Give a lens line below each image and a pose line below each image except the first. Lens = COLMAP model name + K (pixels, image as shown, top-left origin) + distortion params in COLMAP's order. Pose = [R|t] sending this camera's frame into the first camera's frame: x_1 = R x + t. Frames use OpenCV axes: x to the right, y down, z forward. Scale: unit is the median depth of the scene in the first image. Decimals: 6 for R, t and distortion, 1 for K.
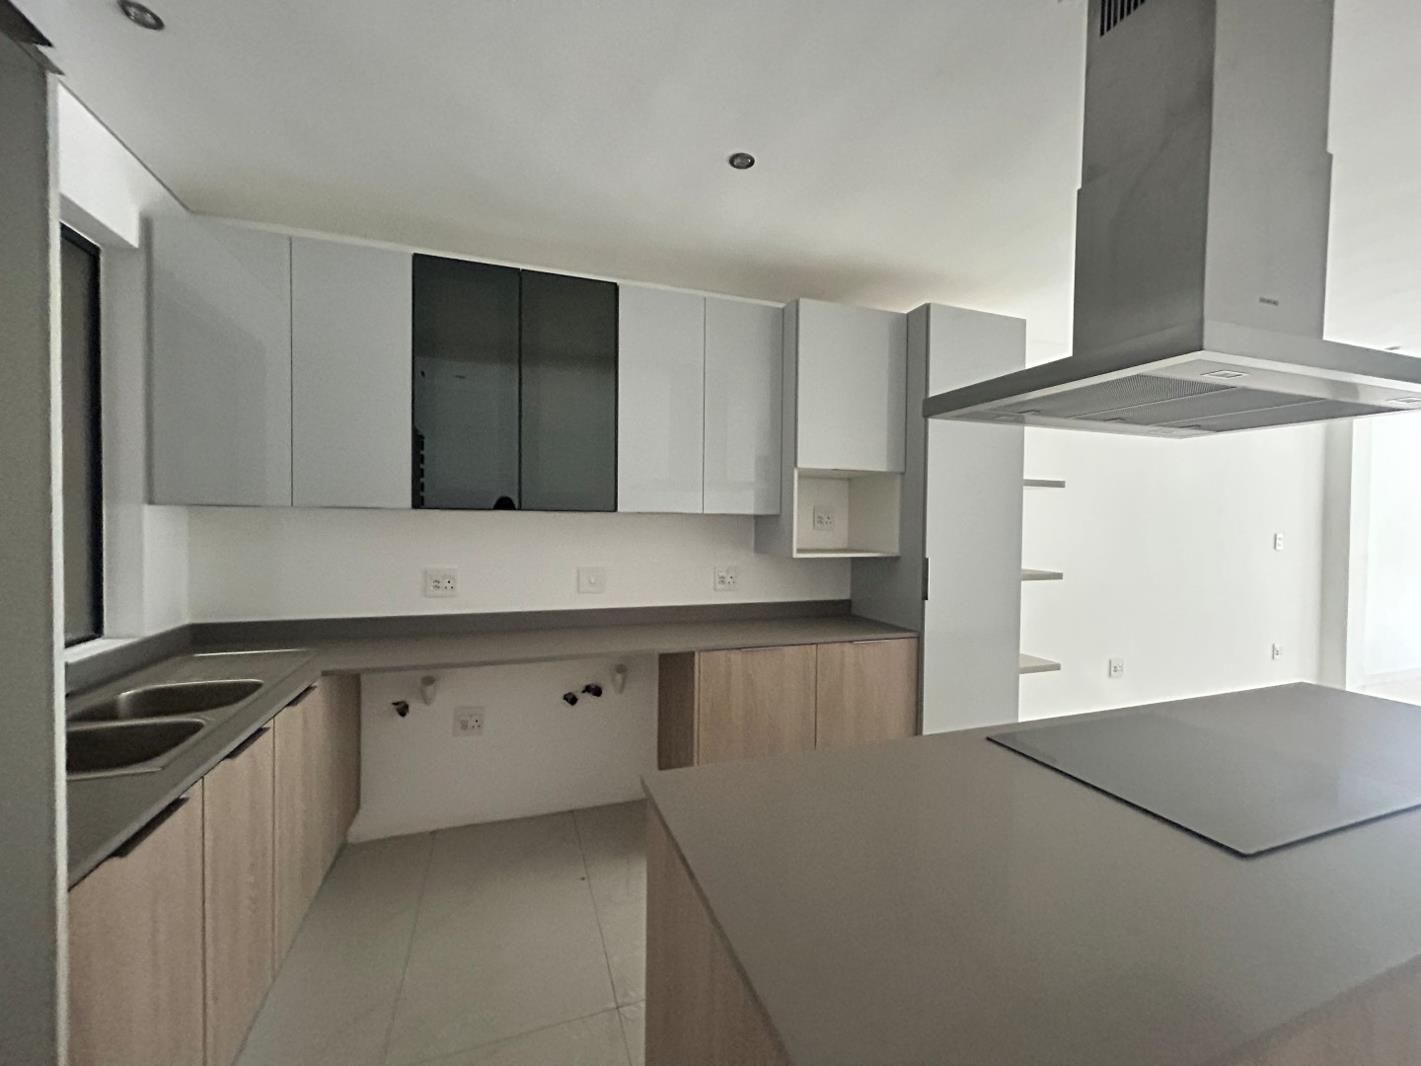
lens RADIAL K [[577.5, 0, 708.5], [0, 577.5, 535.3], [0, 0, 1]] dist [0.001890, 0.000709]
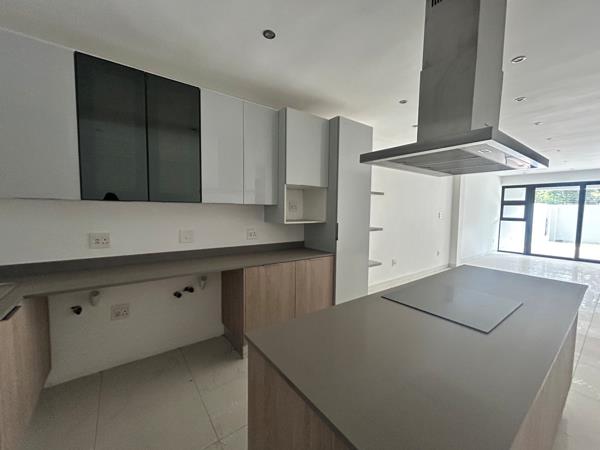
lens RADIAL K [[243.8, 0, 300.5], [0, 243.8, 225.6], [0, 0, 1]] dist [0.001890, 0.000709]
pose [[0.955680, -0.018487, 0.293828, -0.076241], [0.004190, 0.998780, 0.049213, -0.001182], [-0.294379, -0.045801, 0.954591, 0.066760]]
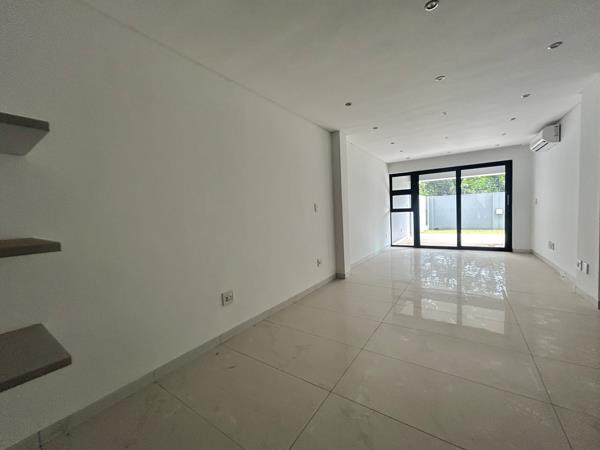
lens RADIAL K [[243.8, 0, 299.7], [0, 243.8, 225.1], [0, 0, 1]] dist [0.001890, 0.000709]
pose [[0.809550, -0.079323, 0.581667, 0.791305], [0.067290, 0.996837, 0.042288, 0.056388], [-0.583182, 0.004906, 0.812327, 0.626777]]
